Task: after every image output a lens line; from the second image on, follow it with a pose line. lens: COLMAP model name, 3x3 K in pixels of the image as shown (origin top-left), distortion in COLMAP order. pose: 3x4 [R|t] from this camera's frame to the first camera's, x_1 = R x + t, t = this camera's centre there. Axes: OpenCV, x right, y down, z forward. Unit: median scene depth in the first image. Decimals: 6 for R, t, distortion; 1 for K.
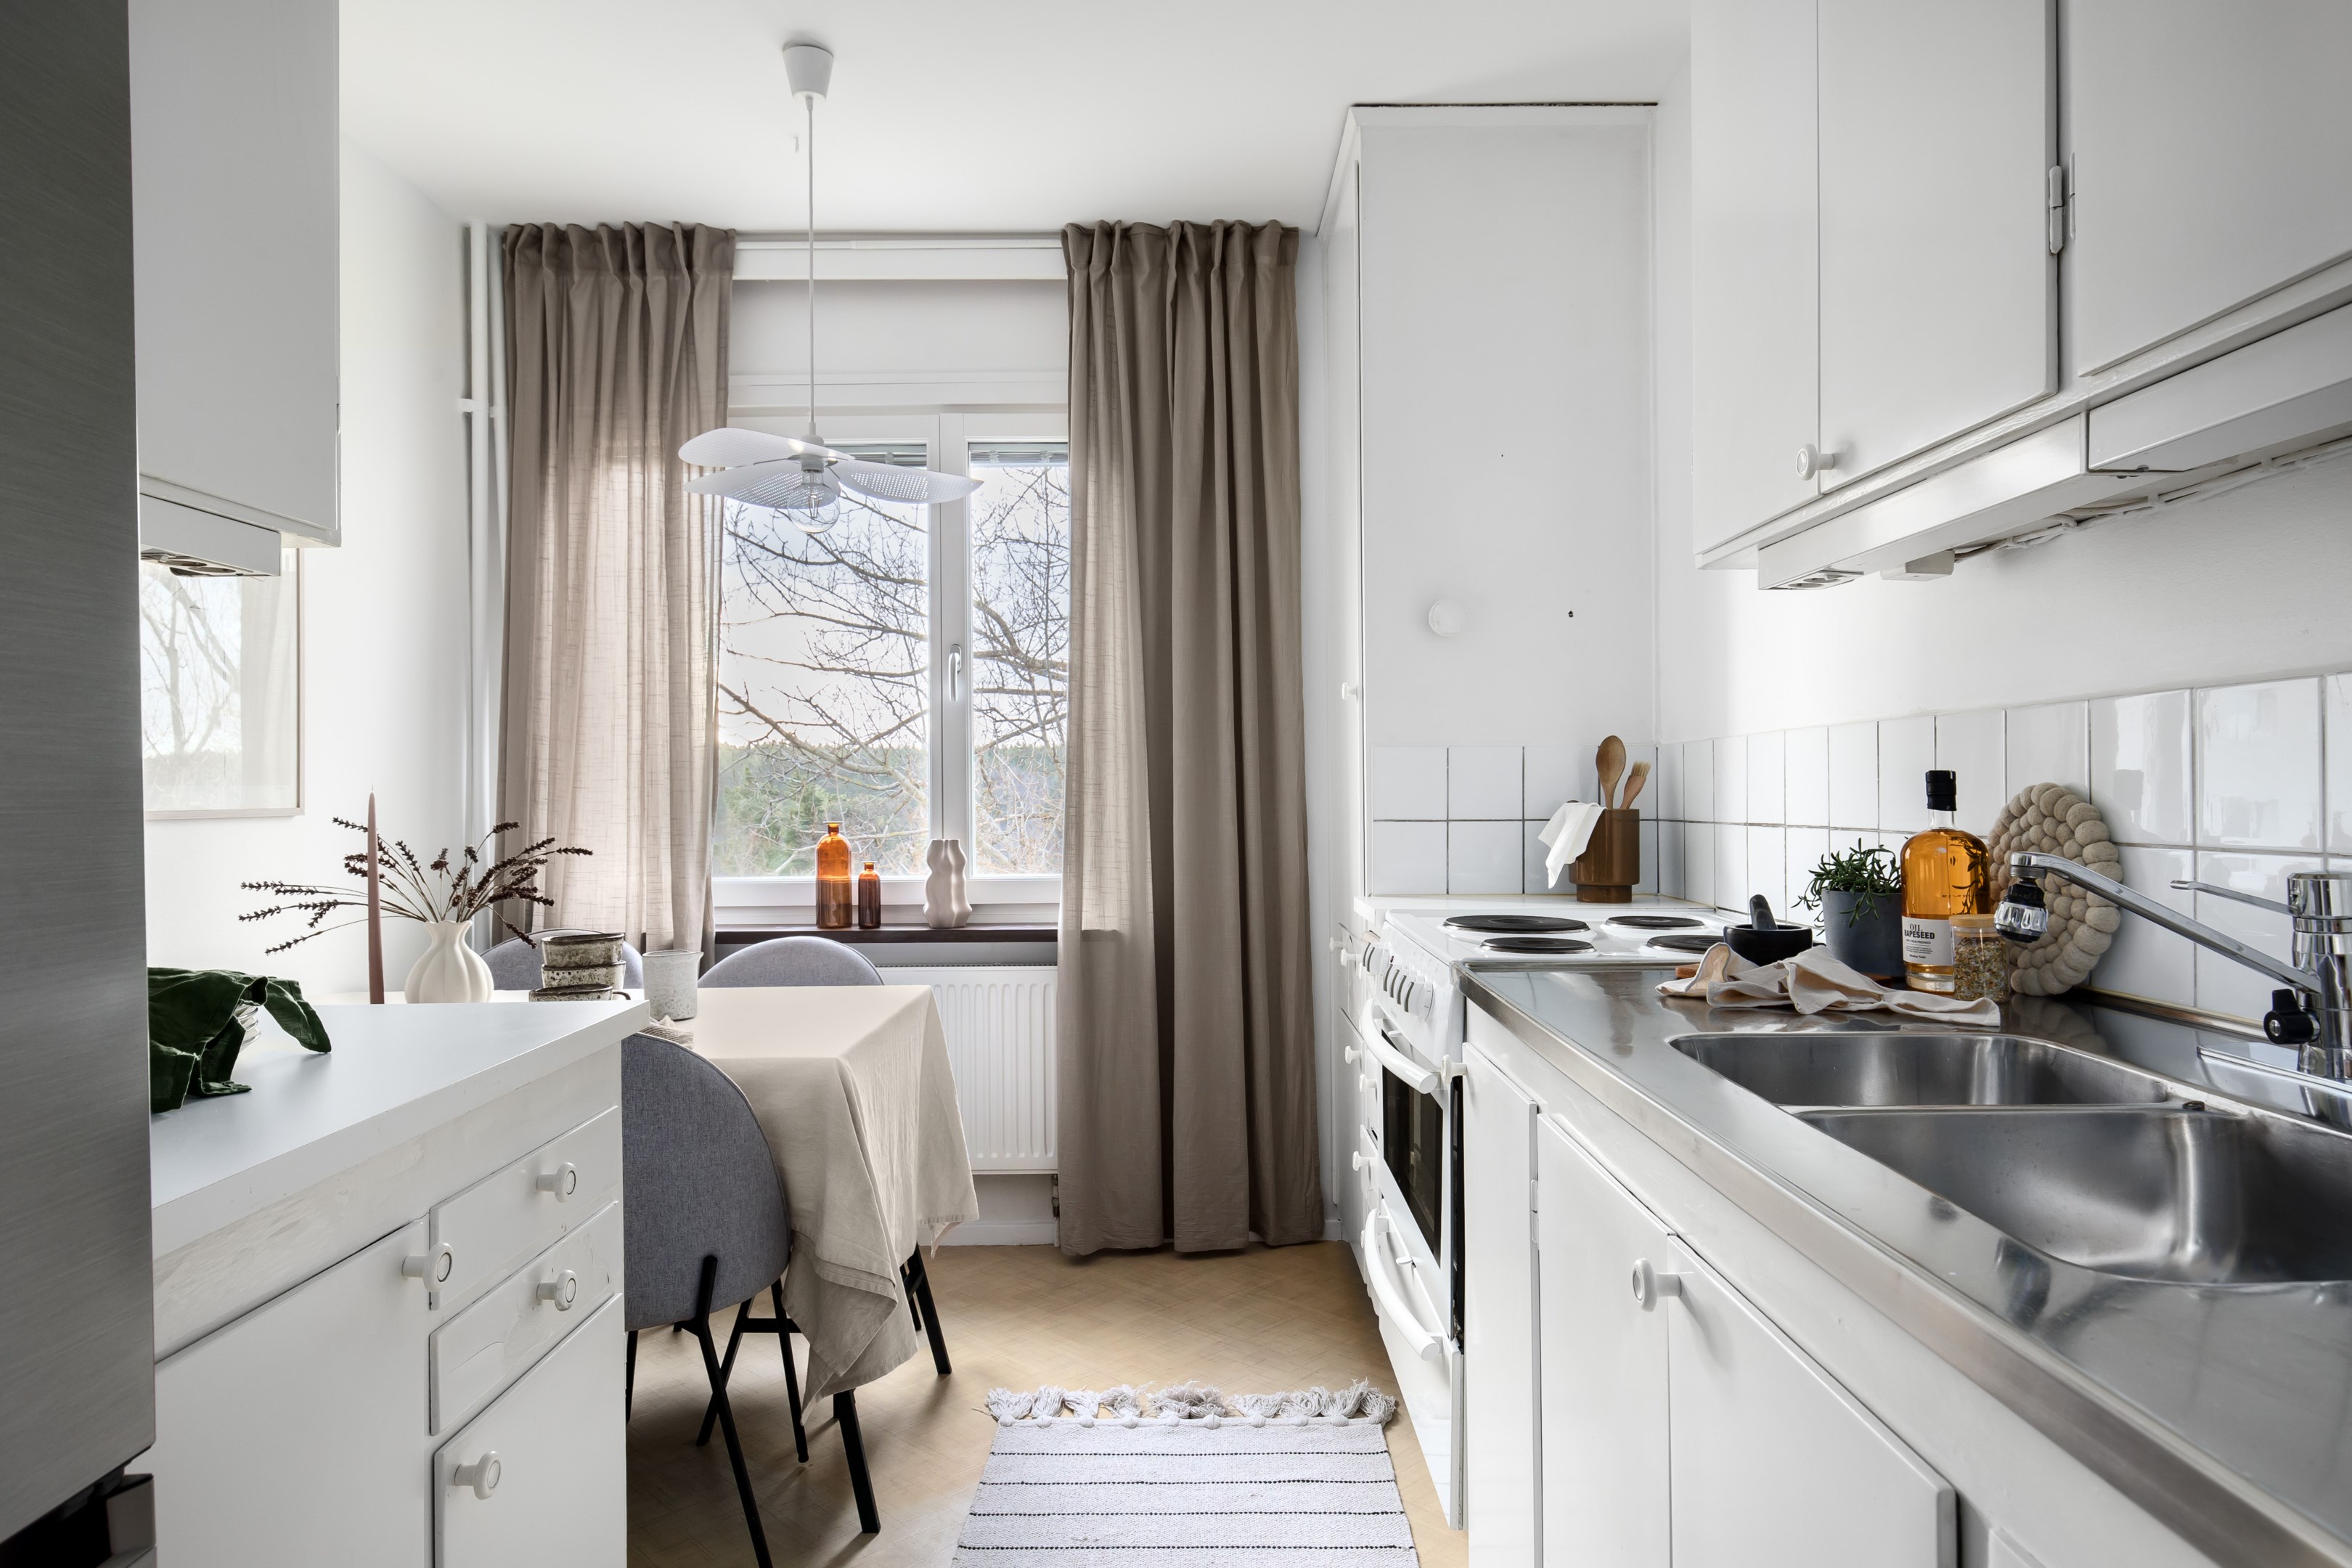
lens RADIAL K [[1465.0, 0, 1176.0], [0, 1465.0, 784.0], [0, 0, 1]] dist [0.063518, -0.000622]
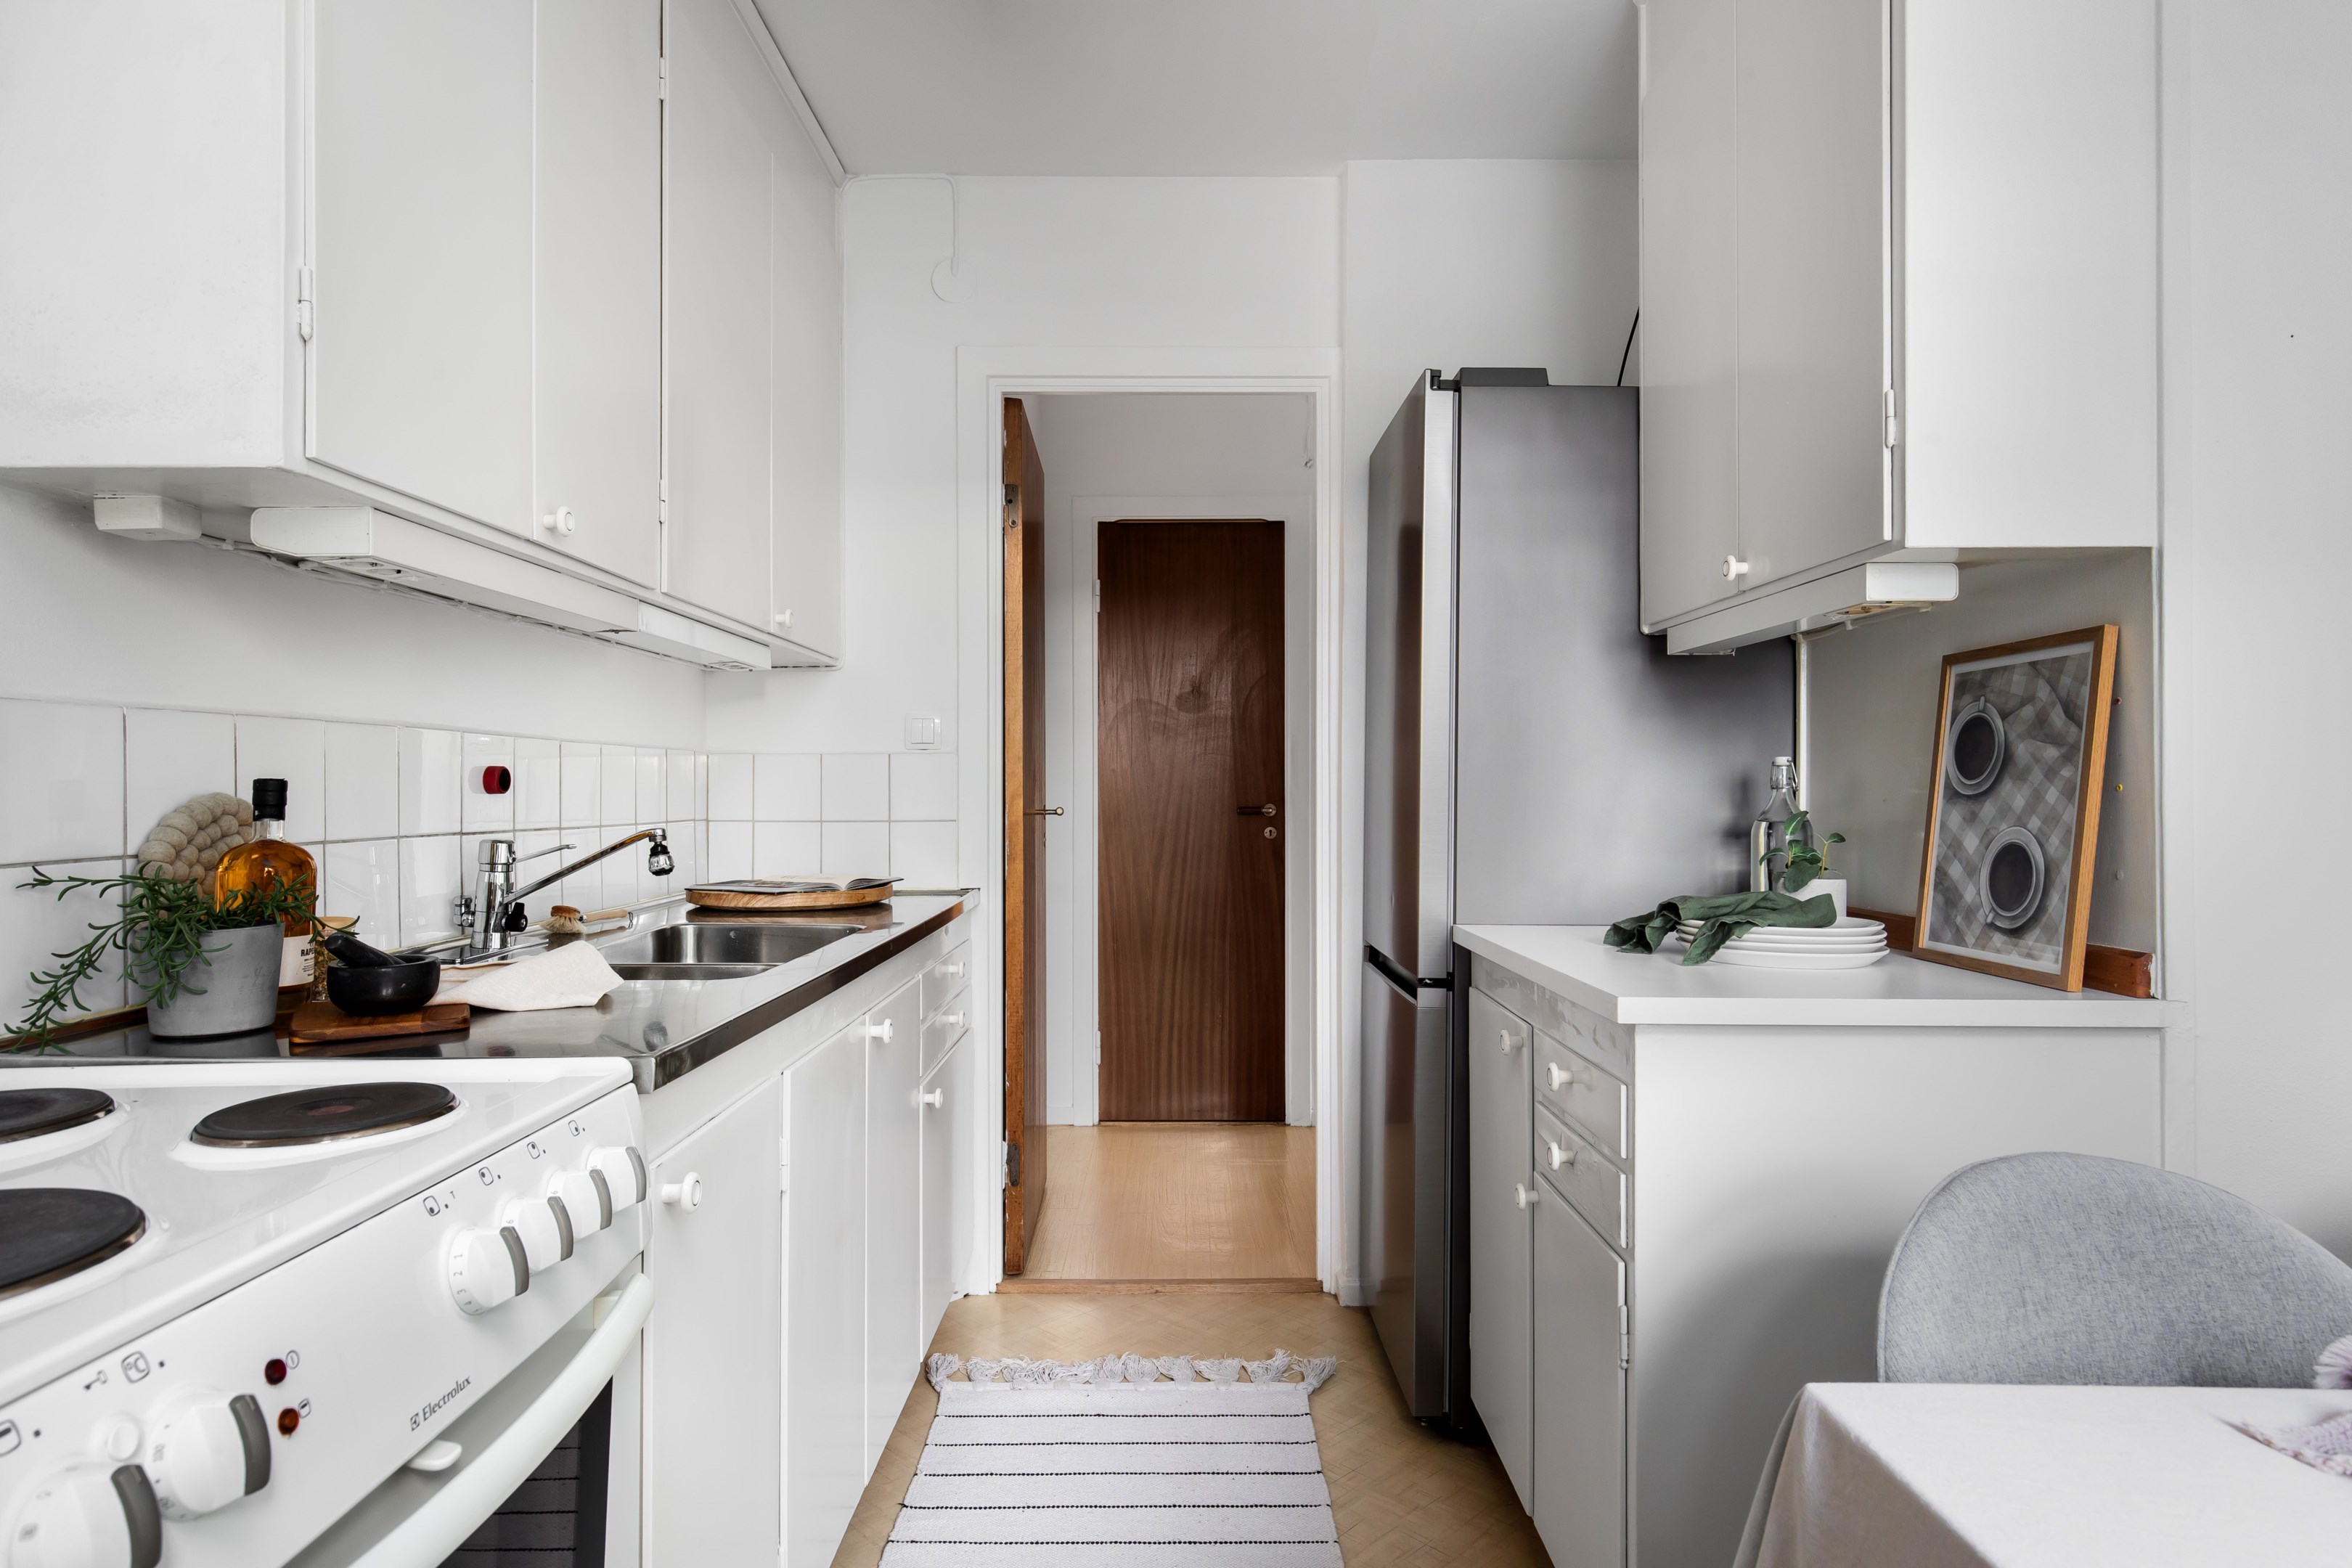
lens RADIAL K [[1354.7, 0, 1176.0], [0, 1354.7, 784.0], [0, 0, 1]] dist [0.000018, -0.000007]
pose [[-0.999974, 0.006497, -0.003260, -0.053902], [0.006533, 0.999917, -0.011141, 0.008280], [0.003188, -0.011162, -0.999933, 1.885383]]
